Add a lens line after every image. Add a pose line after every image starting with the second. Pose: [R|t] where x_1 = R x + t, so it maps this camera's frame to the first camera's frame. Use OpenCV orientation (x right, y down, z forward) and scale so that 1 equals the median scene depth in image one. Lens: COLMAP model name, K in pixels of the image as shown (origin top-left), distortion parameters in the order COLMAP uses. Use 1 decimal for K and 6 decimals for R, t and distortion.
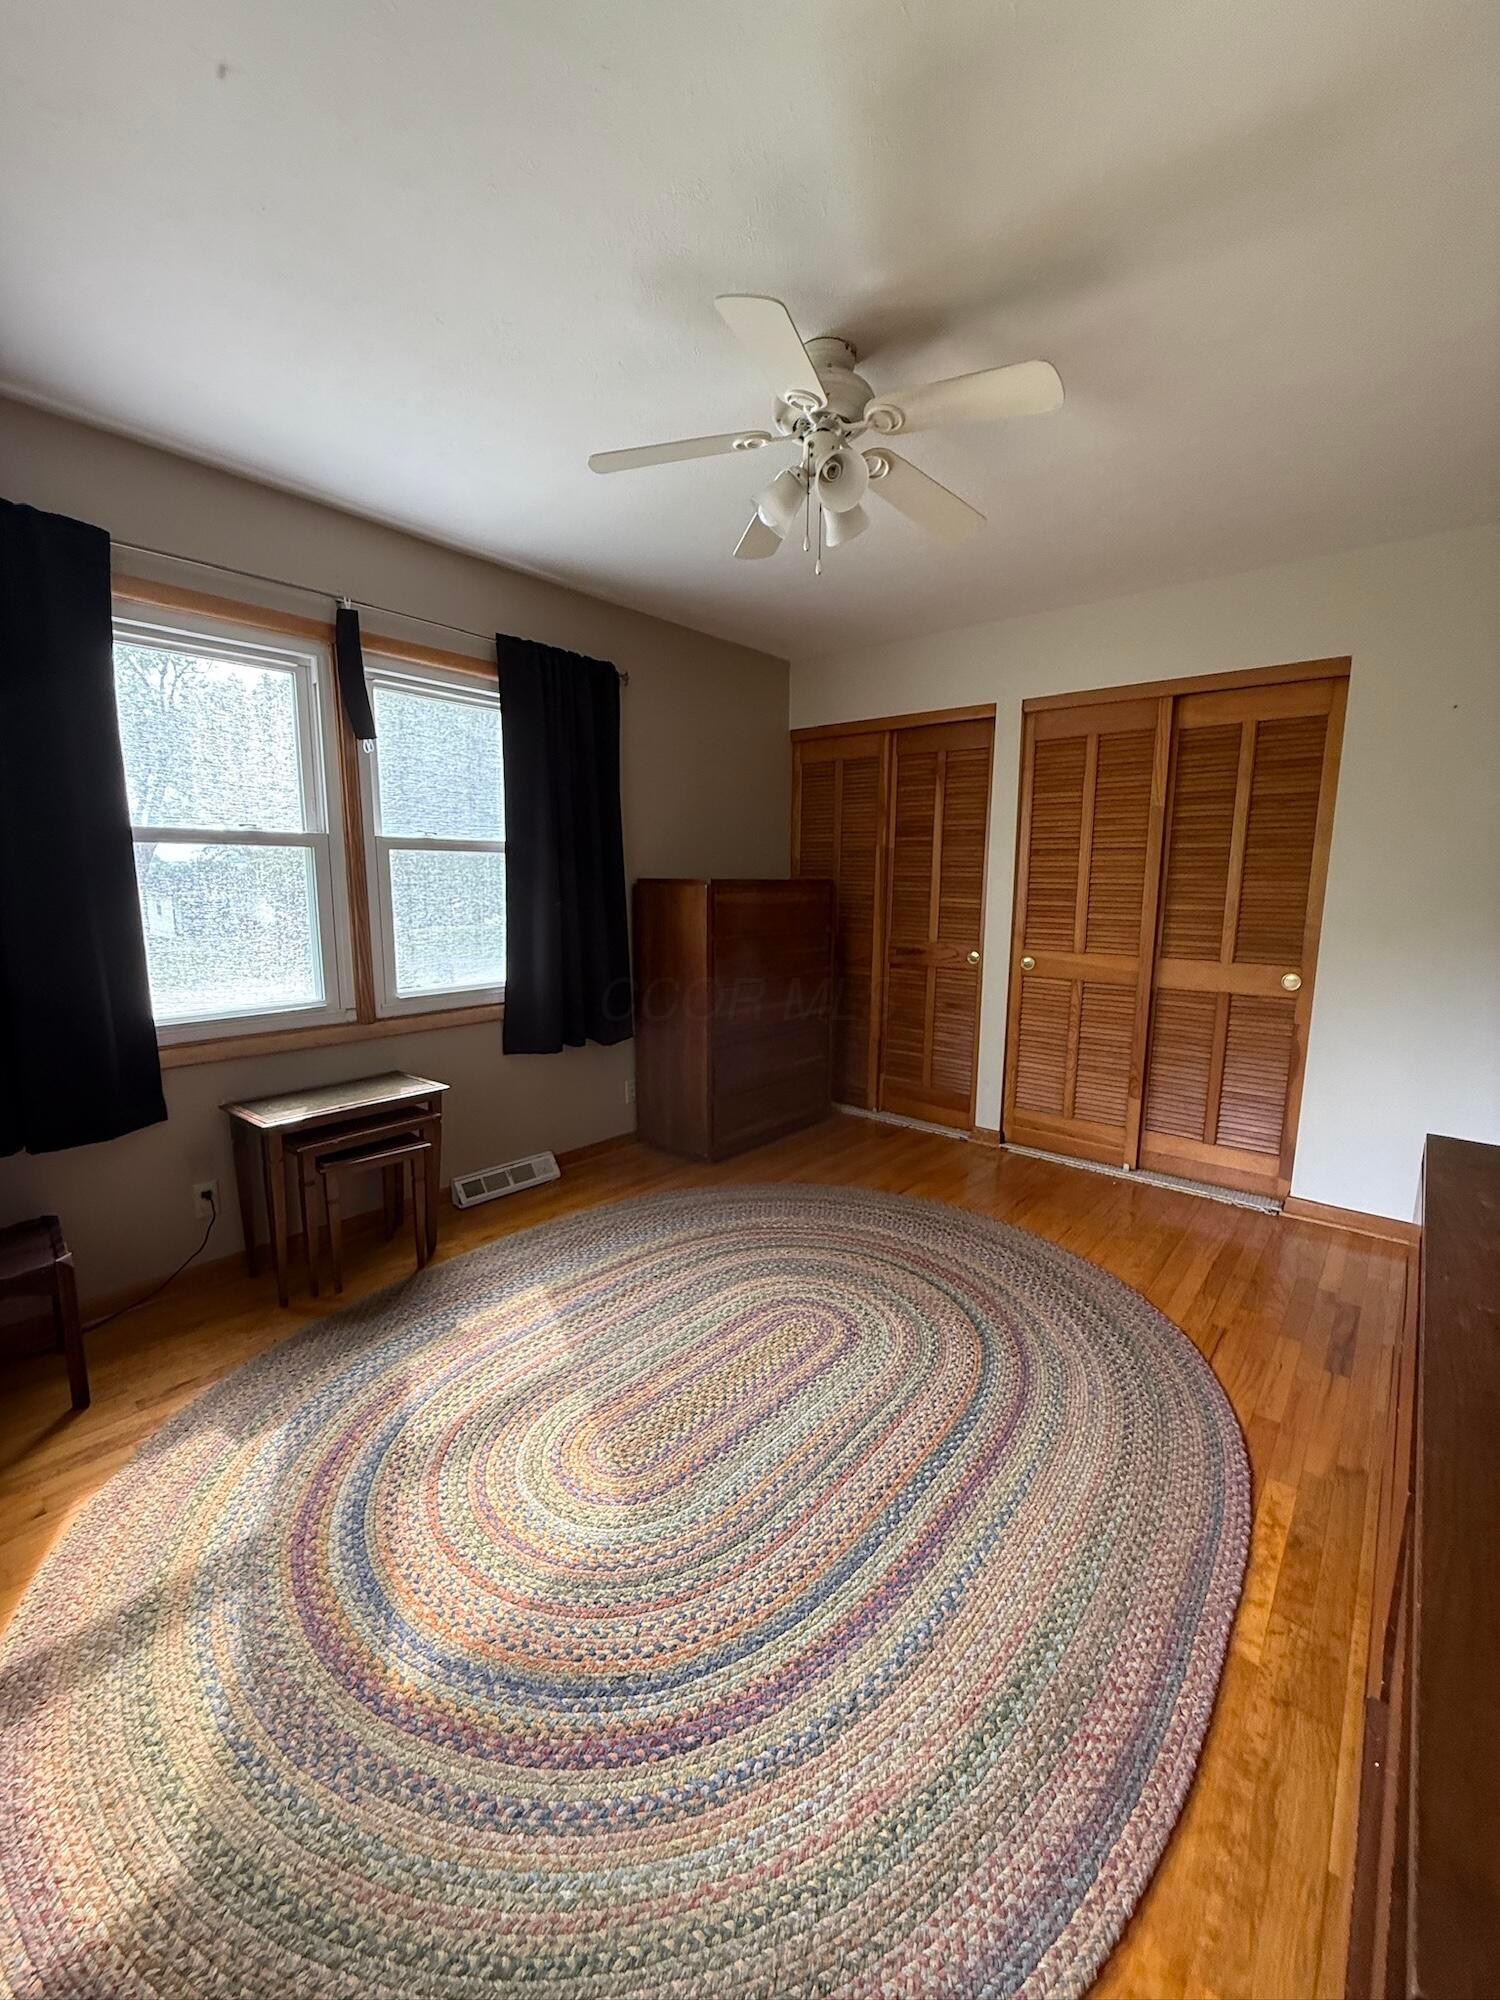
lens RADIAL K [[801.2, 0, 750.0], [0, 801.2, 1000.0], [0, 0, 1]] dist [0.001353, 0.000419]
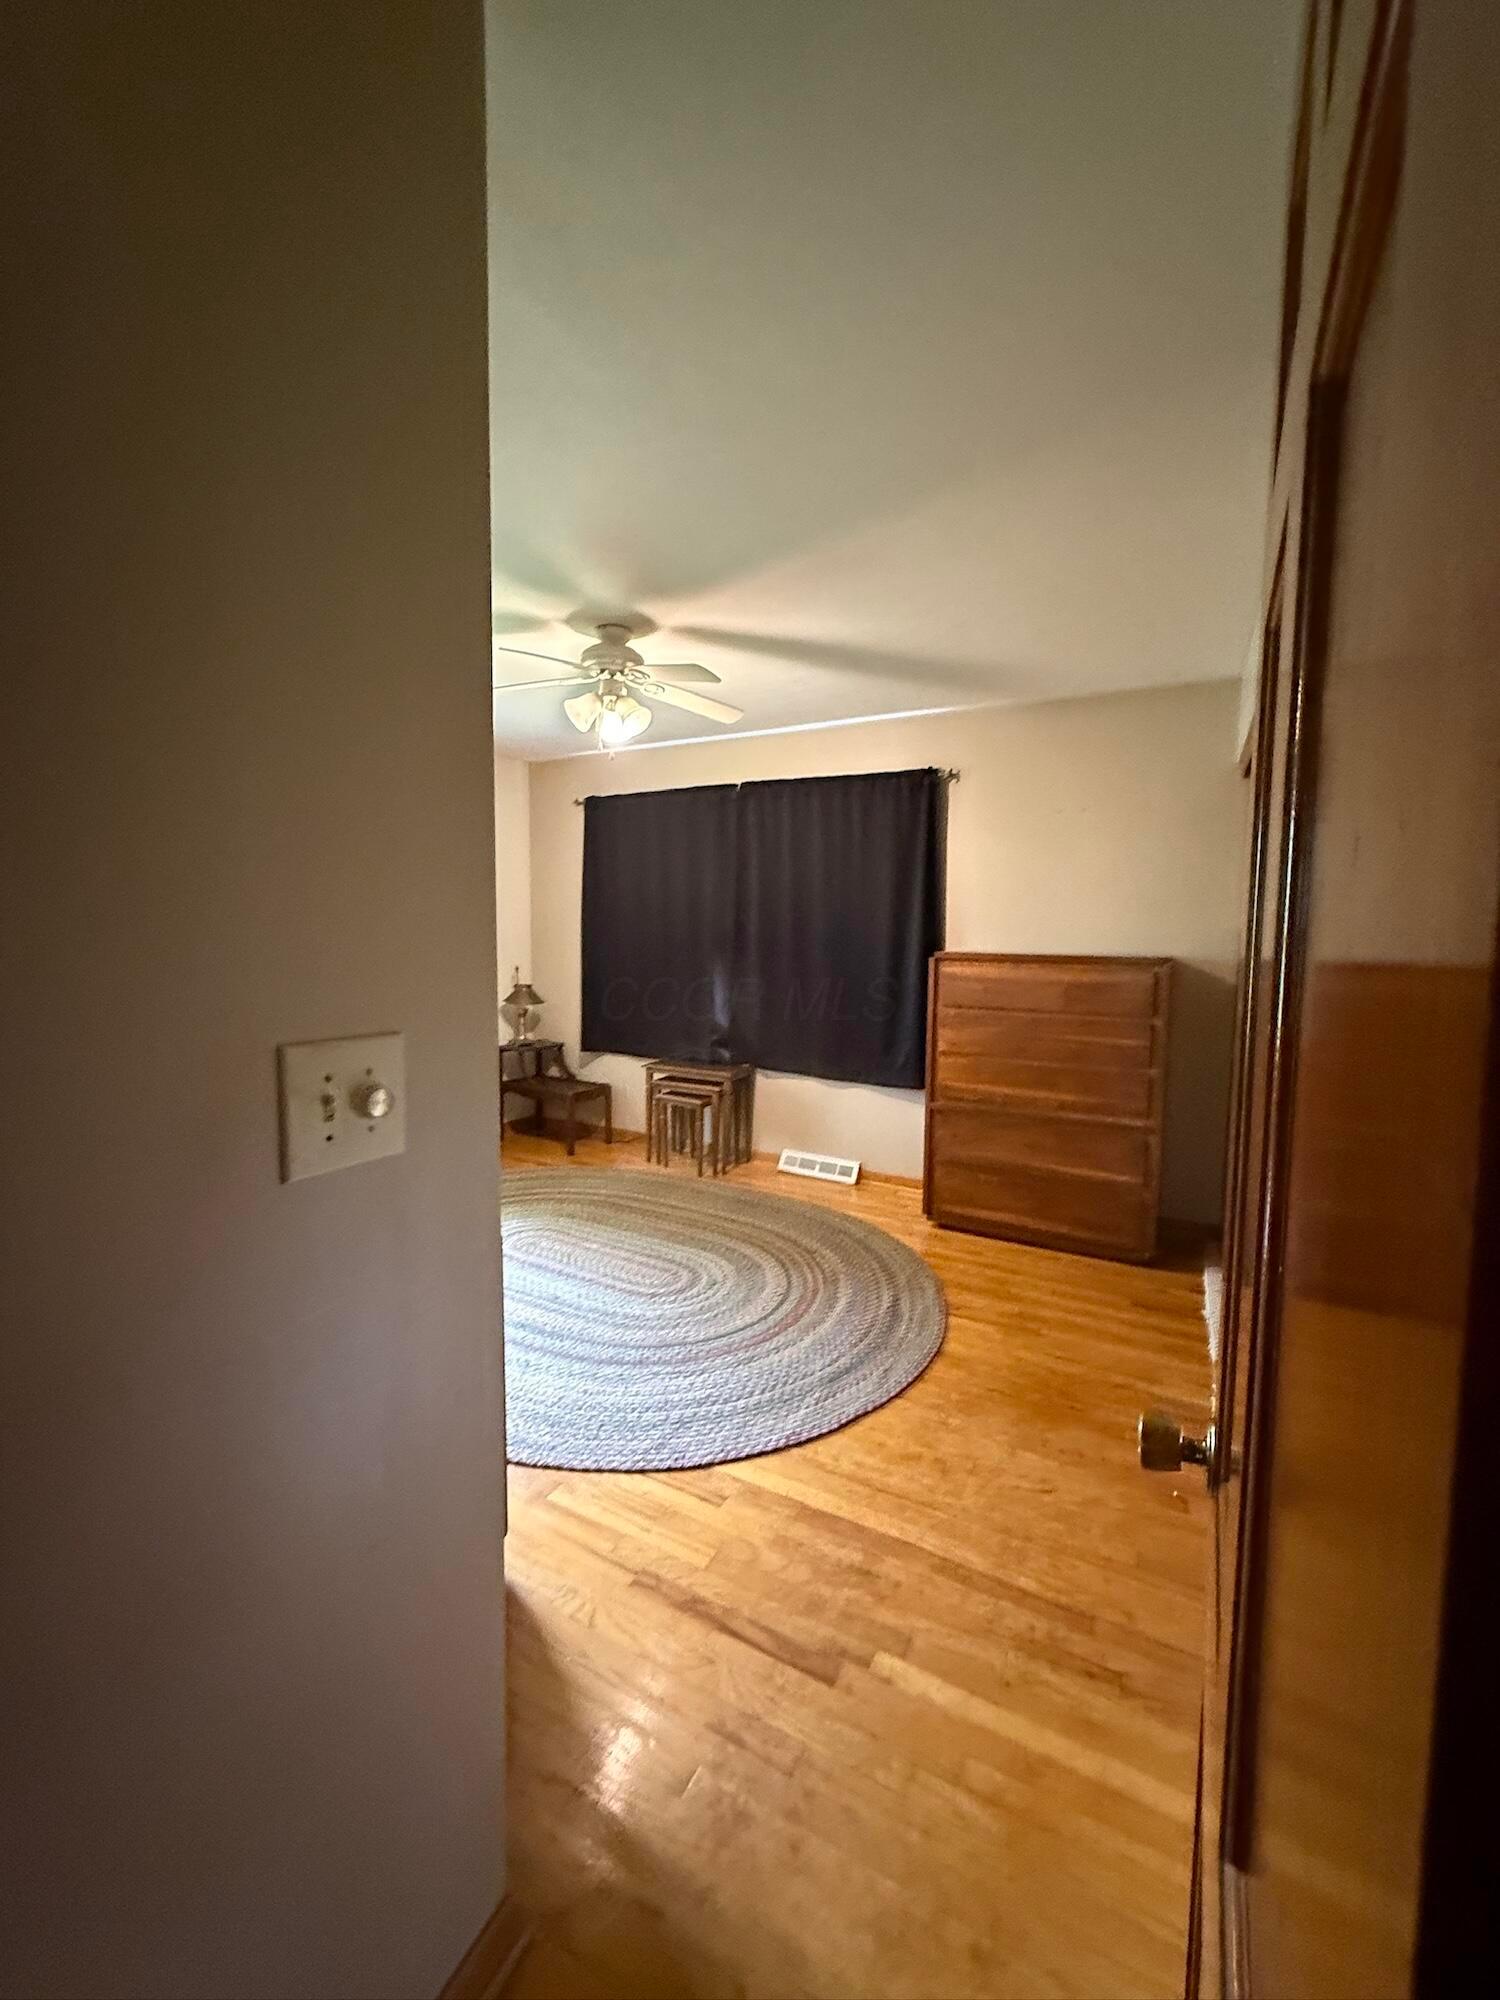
lens RADIAL K [[801.2, 0, 750.0], [0, 801.2, 1000.0], [0, 0, 1]] dist [0.001353, 0.000419]
pose [[0.189784, 0.076950, -0.978806, 1.234502], [-0.160759, 0.985905, 0.046338, -0.125517], [0.968576, 0.148557, 0.199480, 0.723201]]
